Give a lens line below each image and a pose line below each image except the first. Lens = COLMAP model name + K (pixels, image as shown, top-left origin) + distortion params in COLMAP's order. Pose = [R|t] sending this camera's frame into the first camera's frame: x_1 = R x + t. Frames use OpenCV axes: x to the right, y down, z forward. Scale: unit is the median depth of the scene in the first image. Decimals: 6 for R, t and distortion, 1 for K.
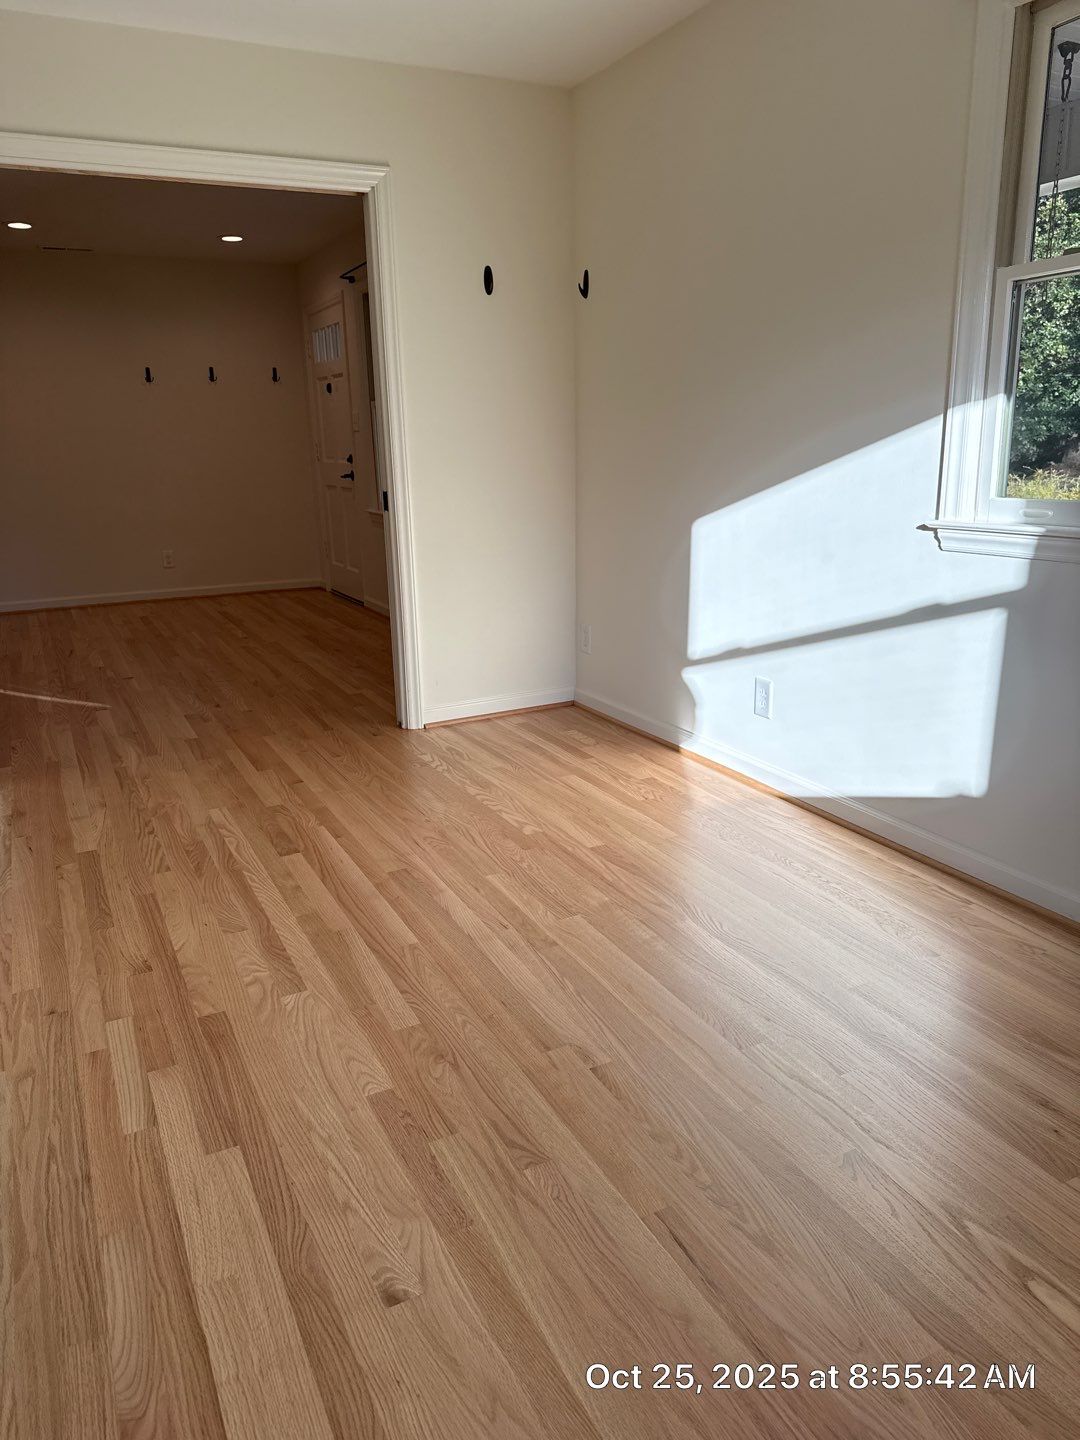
lens RADIAL K [[1025.2, 0, 563.5], [0, 1025.2, 721.6], [0, 0, 1]] dist [0.060568, -0.102400]
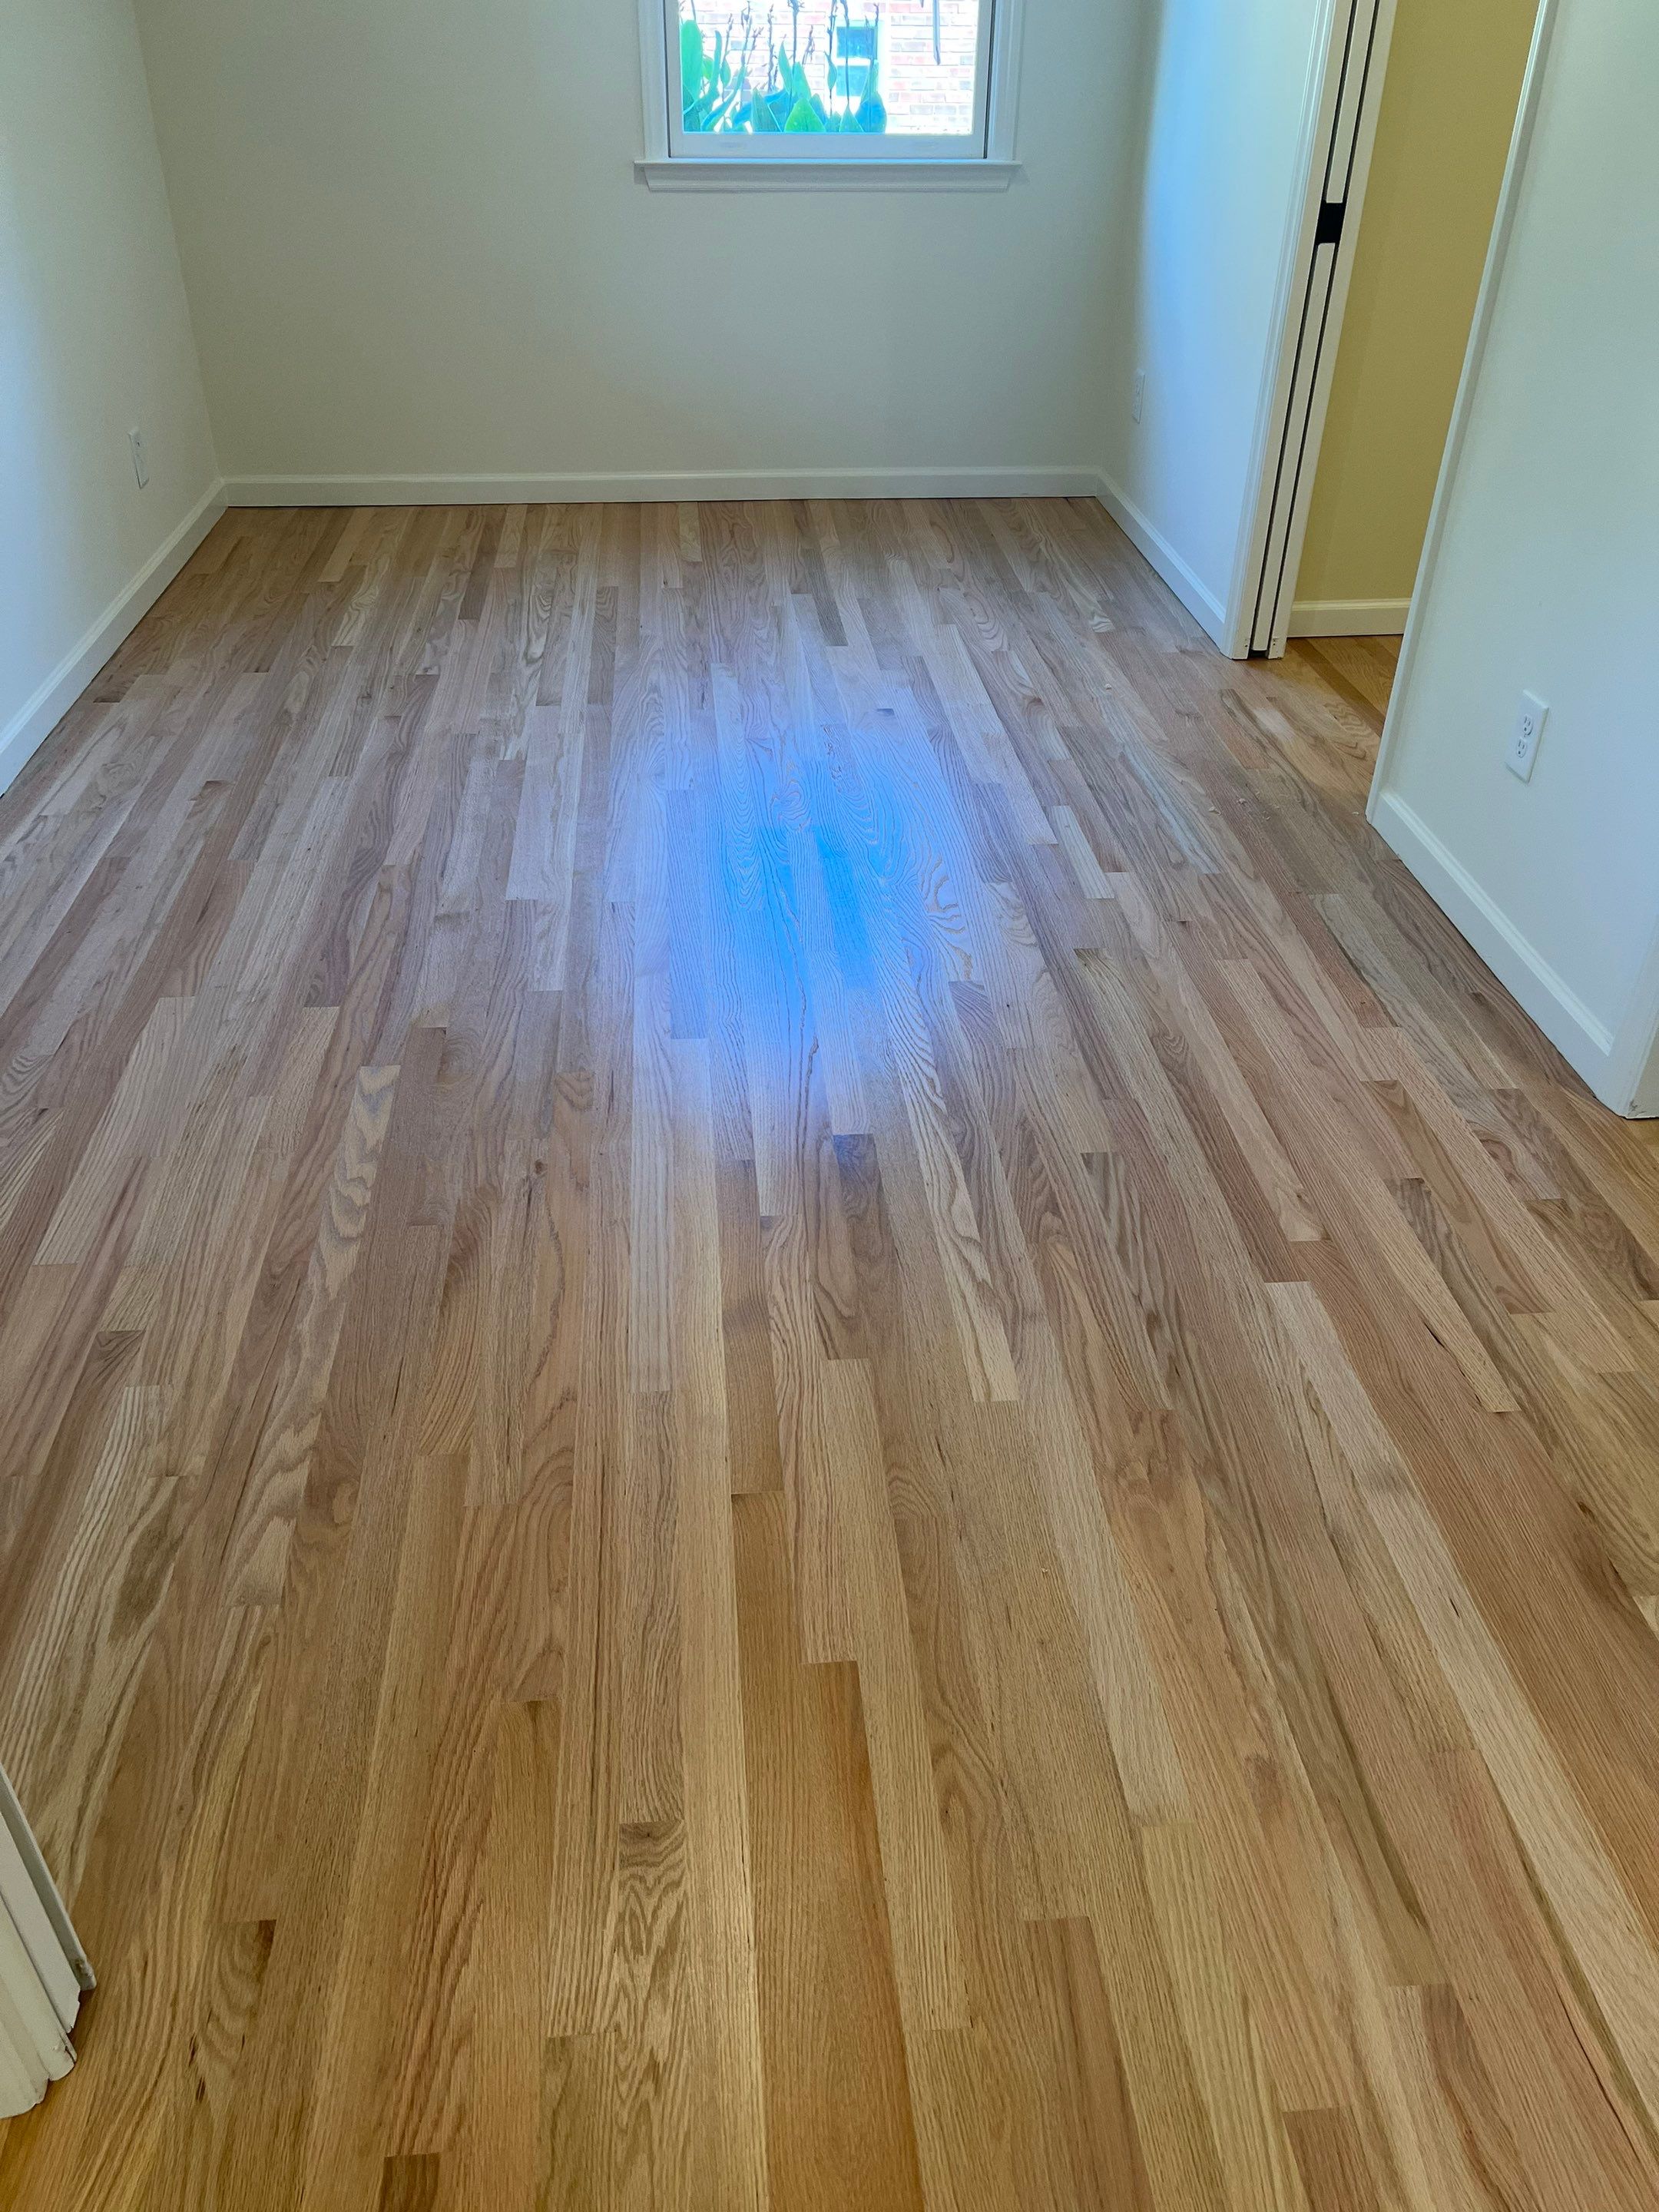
lens RADIAL K [[1658.7, 0, 829.5], [0, 1658.7, 1106.0], [0, 0, 1]] dist [0.085761, -0.114726]
pose [[-0.924406, -0.210708, 0.317923, -0.498437], [0.102598, 0.665451, 0.739357, -0.460157], [-0.367350, 0.716084, -0.593529, 1.447851]]
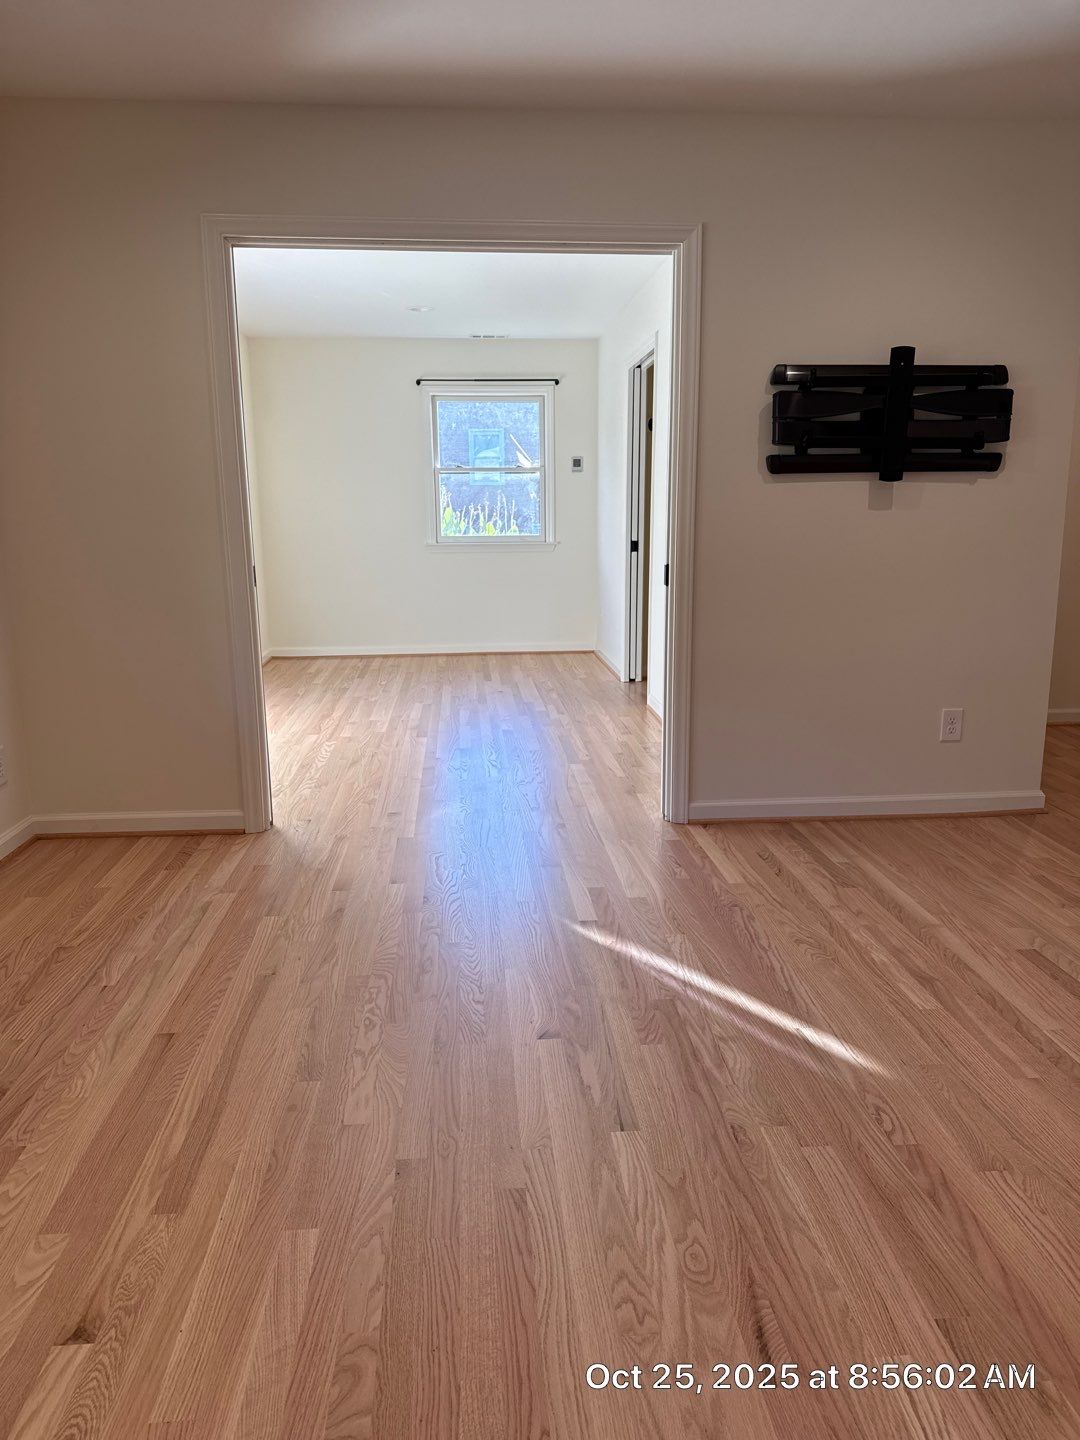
lens RADIAL K [[1014.8, 0, 533.6], [0, 1014.8, 684.2], [0, 0, 1]] dist [0.067231, -0.059526]
pose [[-0.917367, -0.042004, 0.395821, -1.036267], [0.128747, 0.909650, 0.394919, -0.619890], [-0.376647, 0.413246, -0.829075, 2.308818]]
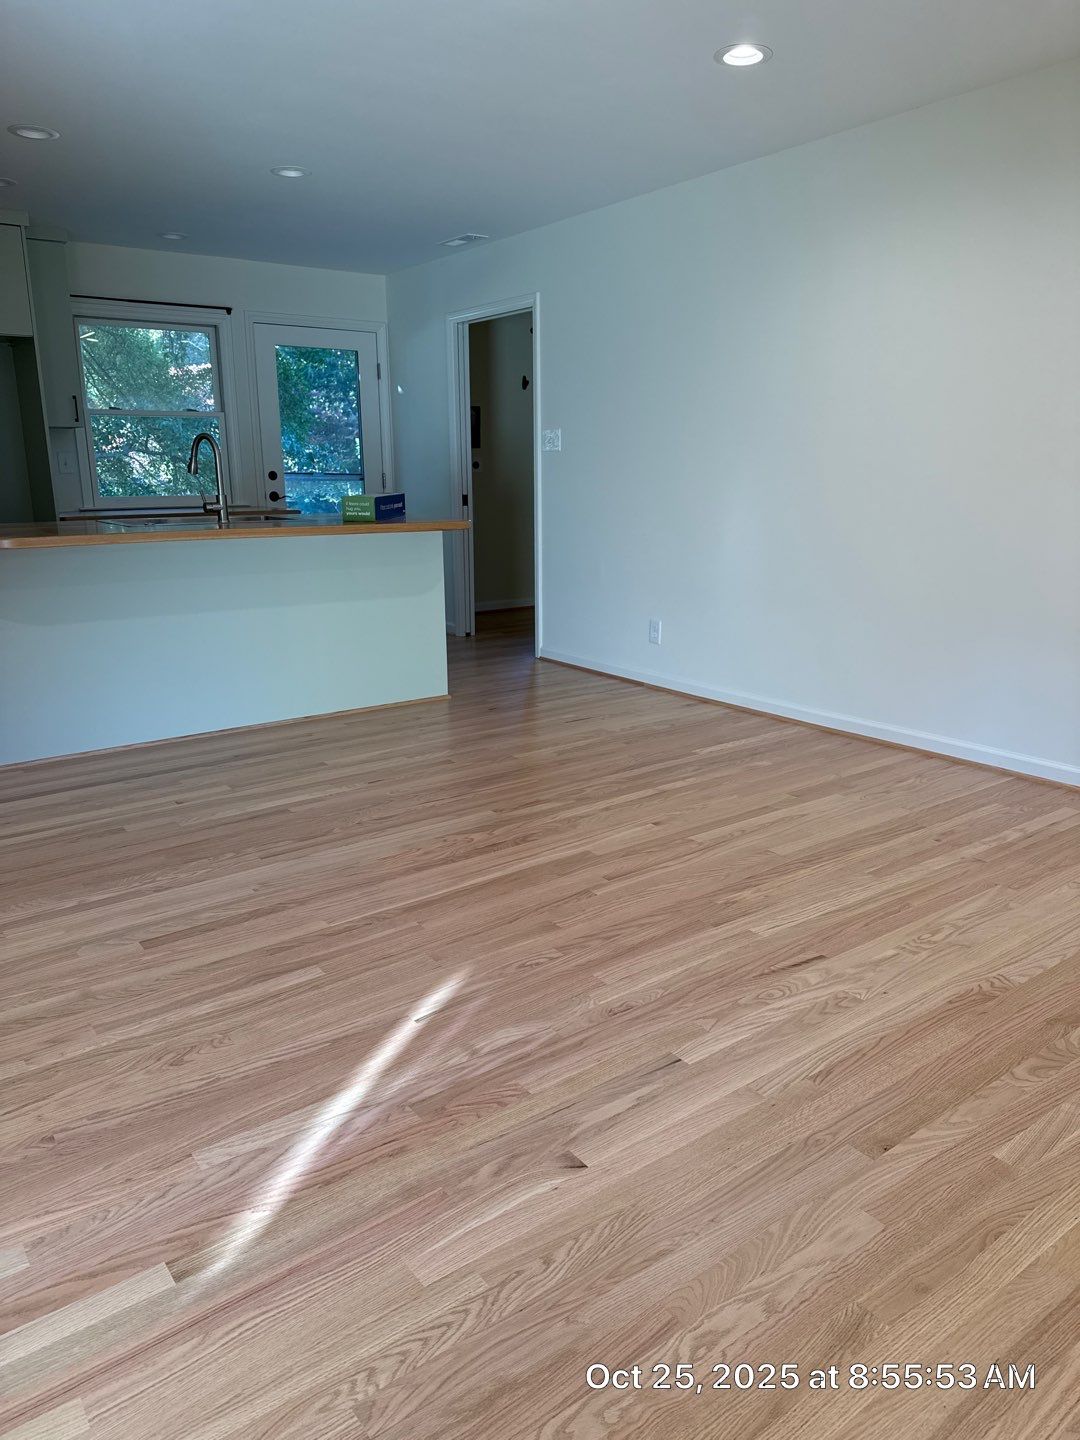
lens RADIAL K [[1025.2, 0, 563.5], [0, 1025.2, 721.6], [0, 0, 1]] dist [0.060568, -0.102400]
pose [[0.168218, 0.265986, -0.949186, -0.239029], [-0.255542, 0.941756, 0.218616, -0.437417], [0.952051, 0.205782, 0.226391, 1.567535]]
